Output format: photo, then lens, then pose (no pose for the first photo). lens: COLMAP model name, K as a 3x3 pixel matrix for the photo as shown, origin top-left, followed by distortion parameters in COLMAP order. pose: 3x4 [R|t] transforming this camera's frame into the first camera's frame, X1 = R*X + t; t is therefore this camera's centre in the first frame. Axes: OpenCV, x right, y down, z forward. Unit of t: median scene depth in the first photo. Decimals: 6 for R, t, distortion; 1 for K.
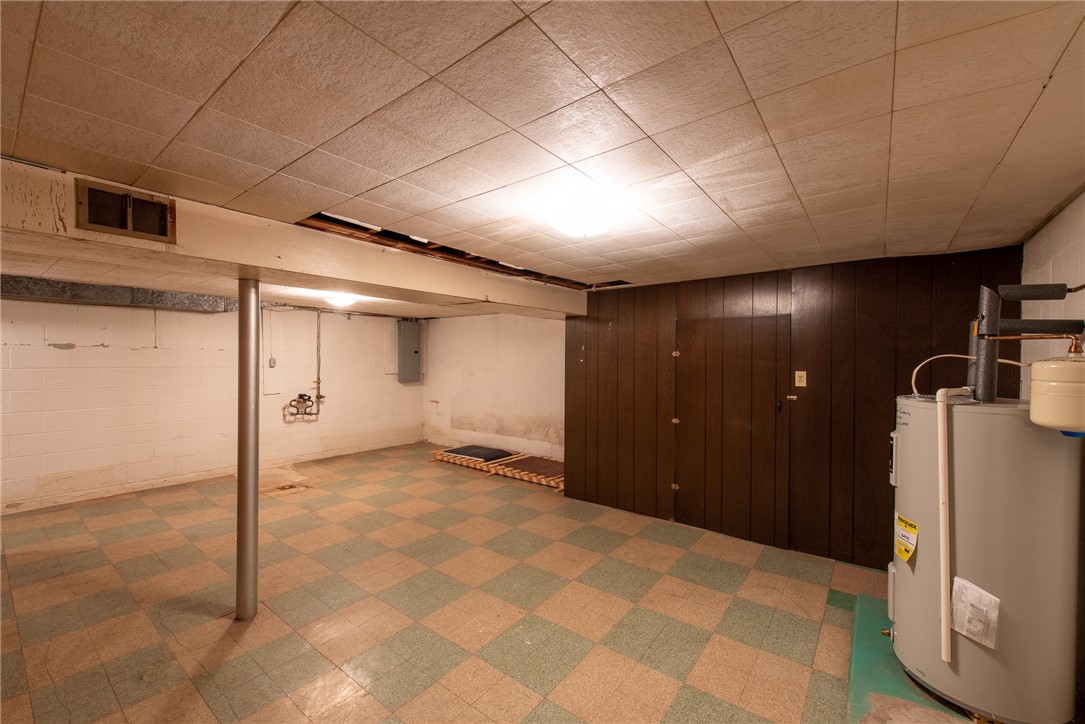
lens RADIAL K [[429.6, 0, 538.8], [0, 429.6, 363.9], [0, 0, 1]] dist [0.009695, -0.005077]
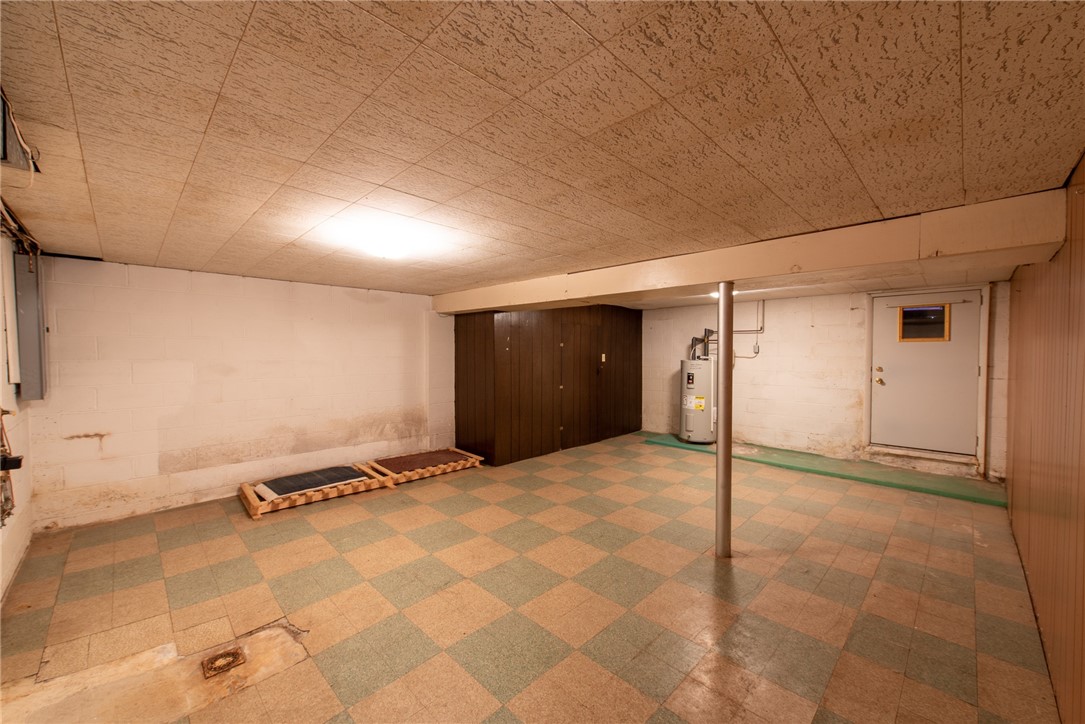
lens RADIAL K [[429.6, 0, 538.8], [0, 429.6, 363.9], [0, 0, 1]] dist [0.009695, -0.005077]
pose [[0.131047, -0.034310, 0.990782, -1.117496], [0.007243, 0.999407, 0.033651, -0.005863], [-0.991350, 0.002767, 0.131218, 0.776855]]
